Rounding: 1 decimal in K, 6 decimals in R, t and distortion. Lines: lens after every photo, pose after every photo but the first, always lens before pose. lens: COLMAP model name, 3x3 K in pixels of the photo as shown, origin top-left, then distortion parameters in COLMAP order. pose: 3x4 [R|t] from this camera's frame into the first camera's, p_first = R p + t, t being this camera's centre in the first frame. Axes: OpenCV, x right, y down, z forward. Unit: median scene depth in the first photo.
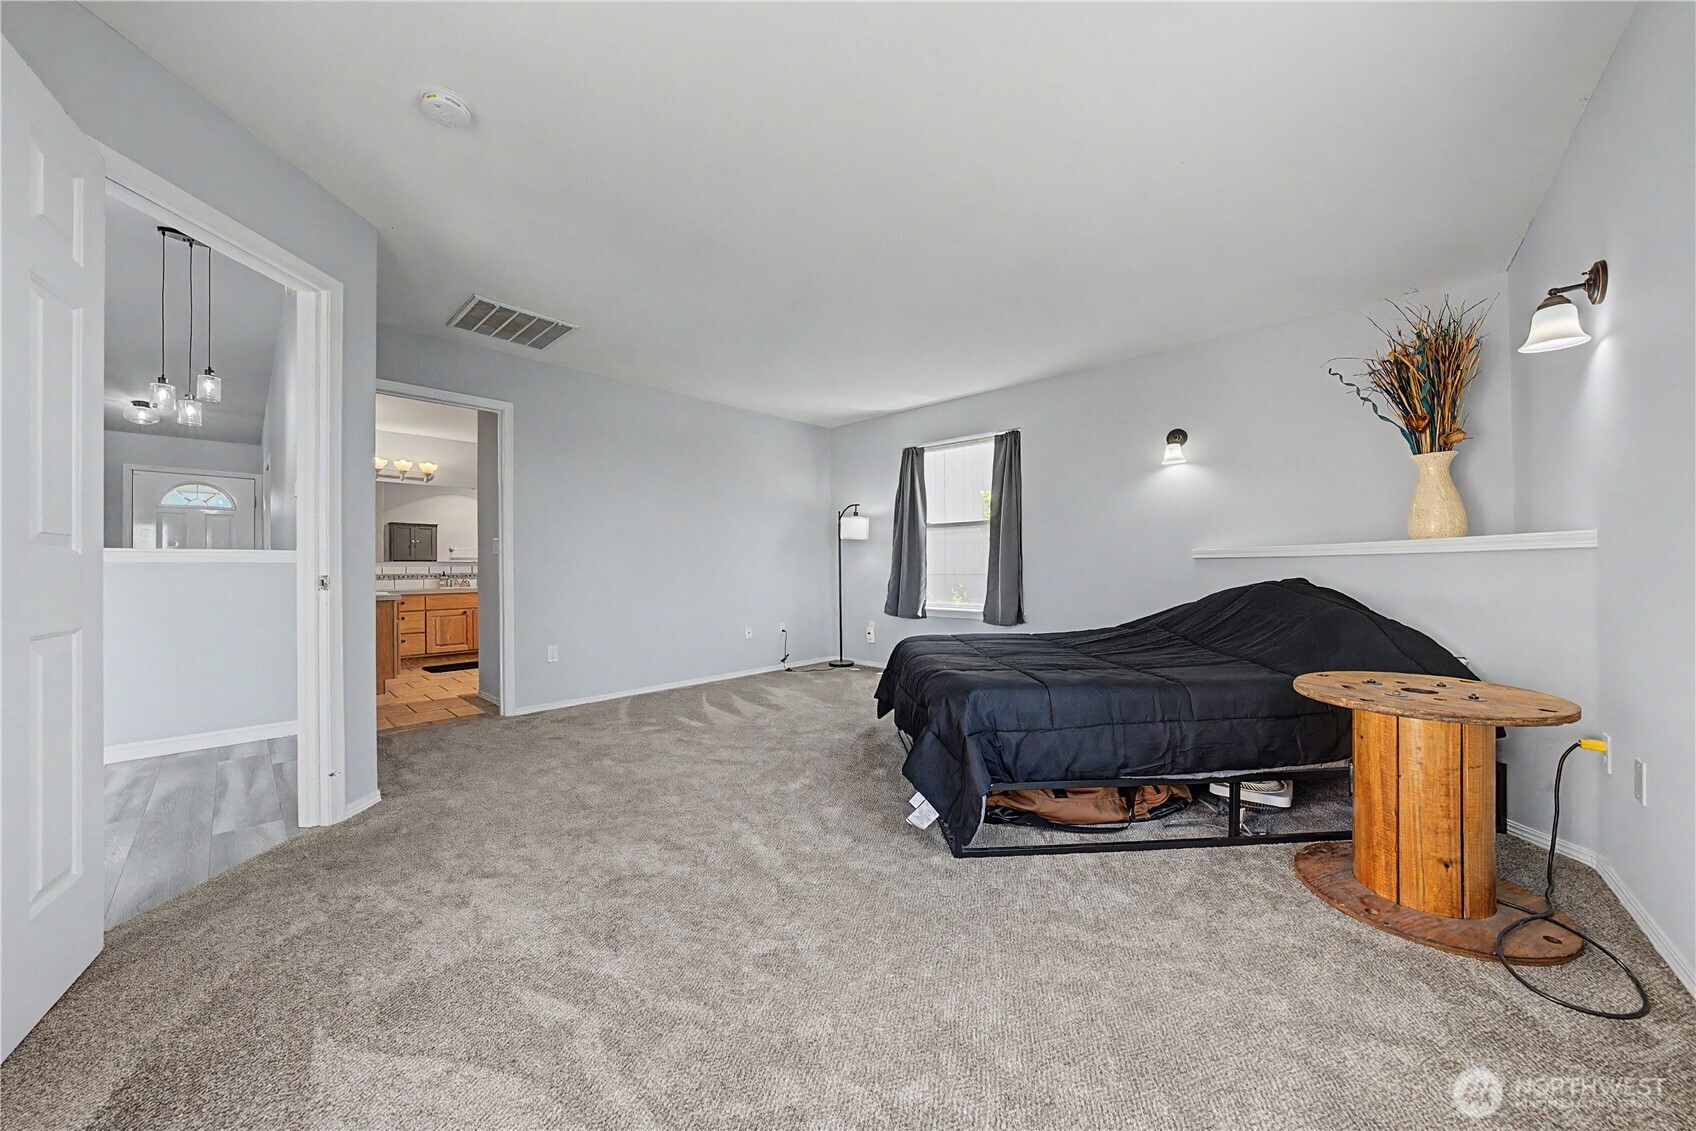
lens RADIAL K [[581.2, 0, 845.6], [0, 581.2, 563.9], [0, 0, 1]] dist [-0.029058, 0.005503]
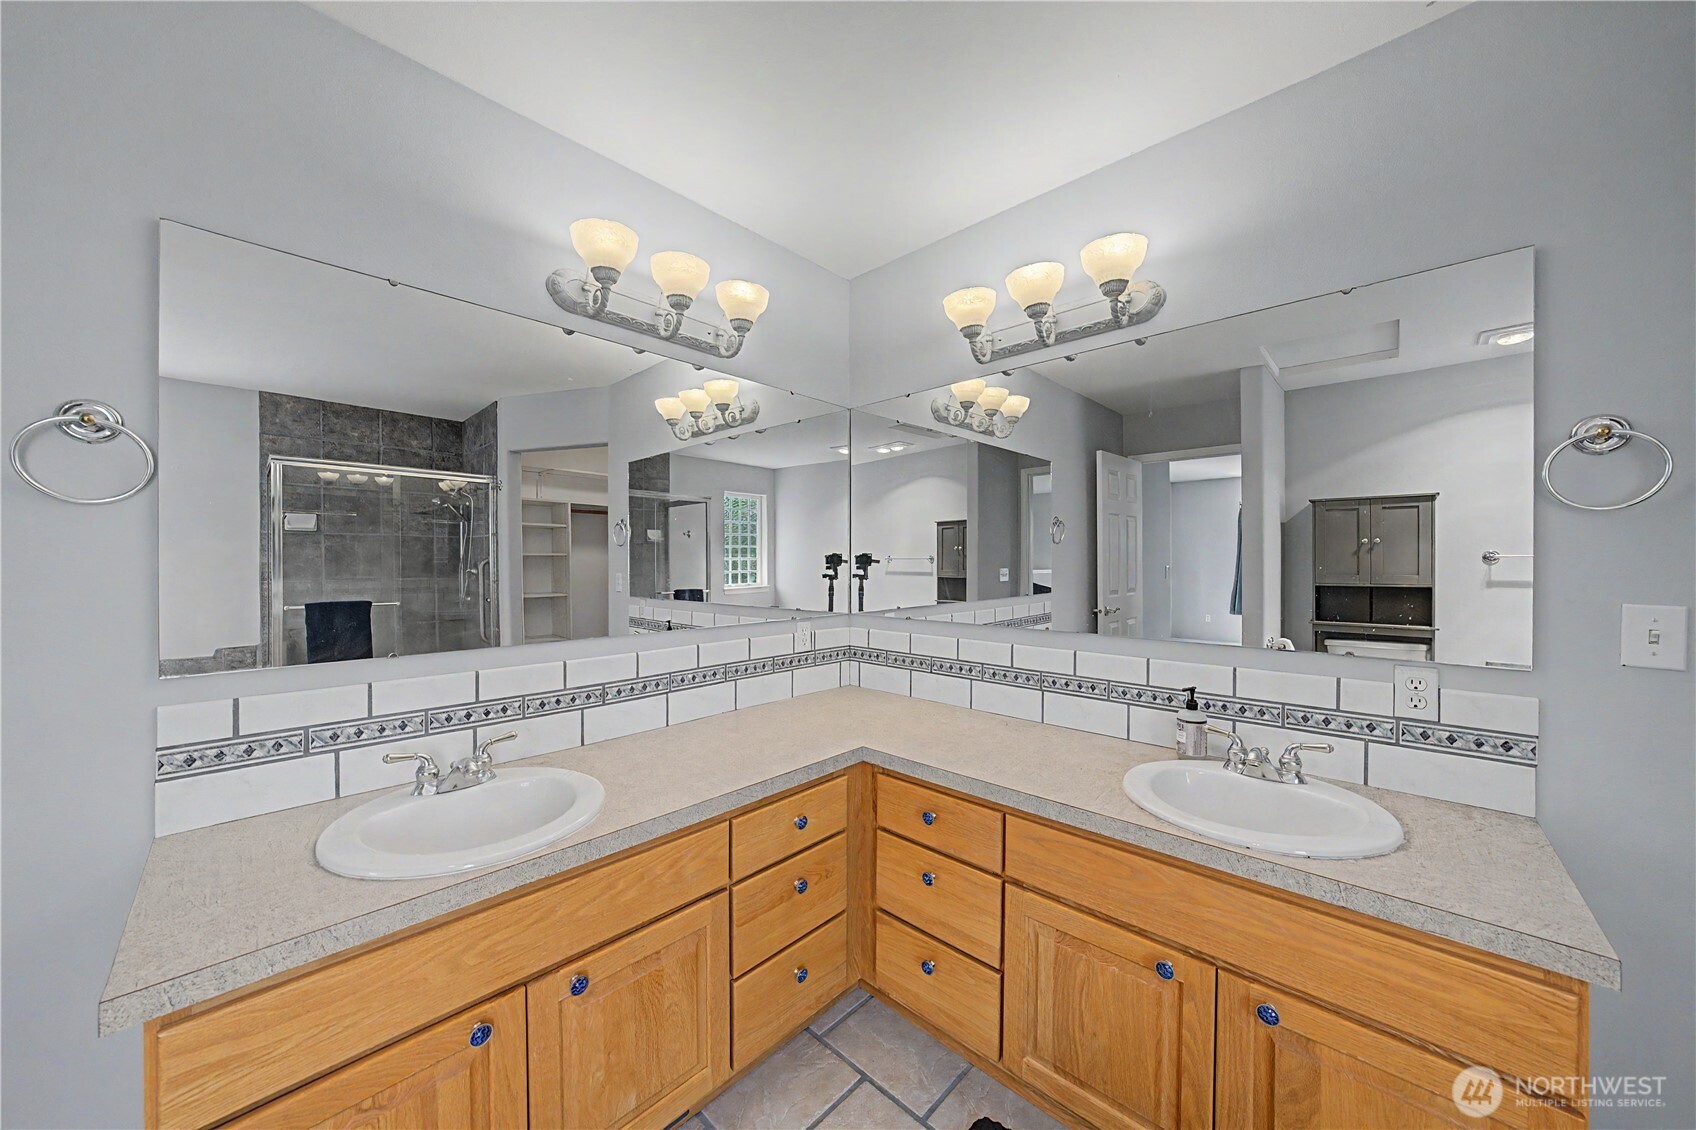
lens RADIAL K [[582.5, 0, 850.0], [0, 582.5, 563.4], [0, 0, 1]] dist [-0.030543, 0.006388]
pose [[-0.011651, 0.008630, -0.999895, -0.487850], [0.007711, 0.999934, 0.008540, -0.041619], [0.999902, -0.007611, -0.011717, 0.904311]]
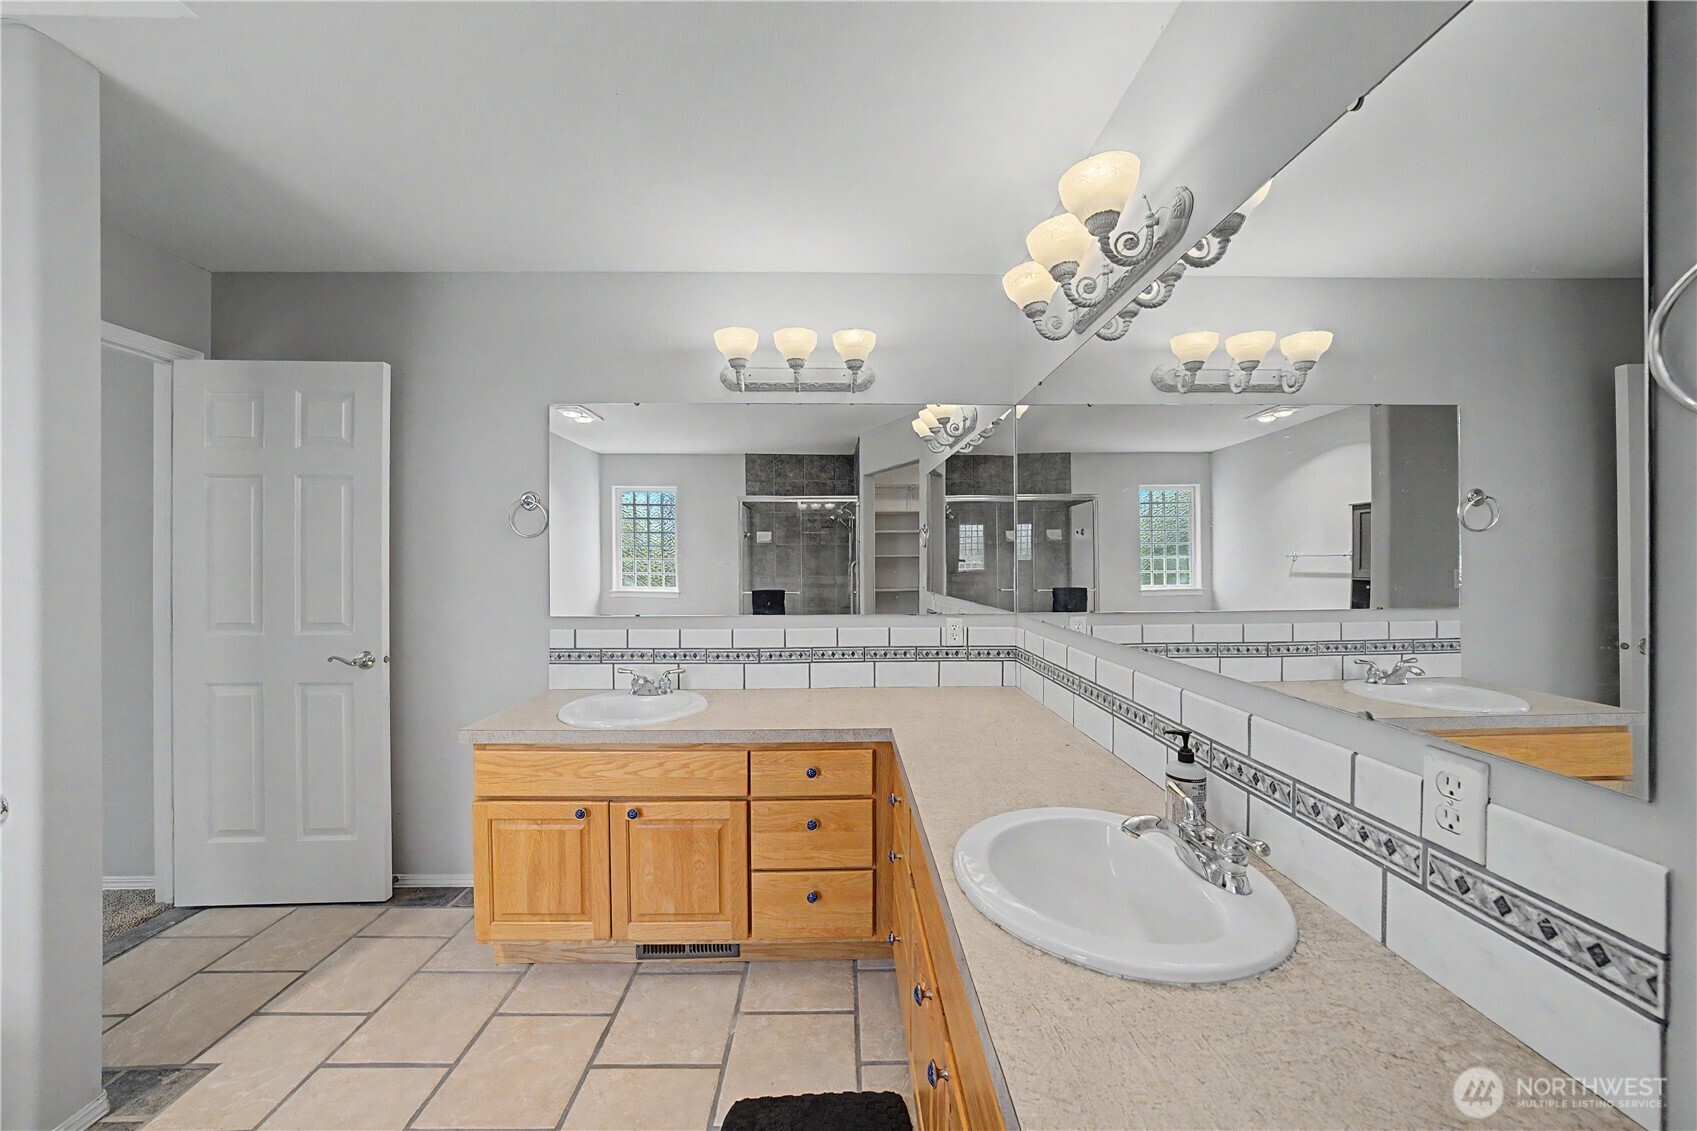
lens RADIAL K [[581.5, 0, 846.1], [0, 581.5, 563.9], [0, 0, 1]] dist [-0.029058, 0.005503]
pose [[-0.724301, 0.010872, -0.689398, -0.534301], [0.013770, 0.999904, 0.001302, -0.039370], [0.689346, -0.008550, -0.724382, 1.100616]]
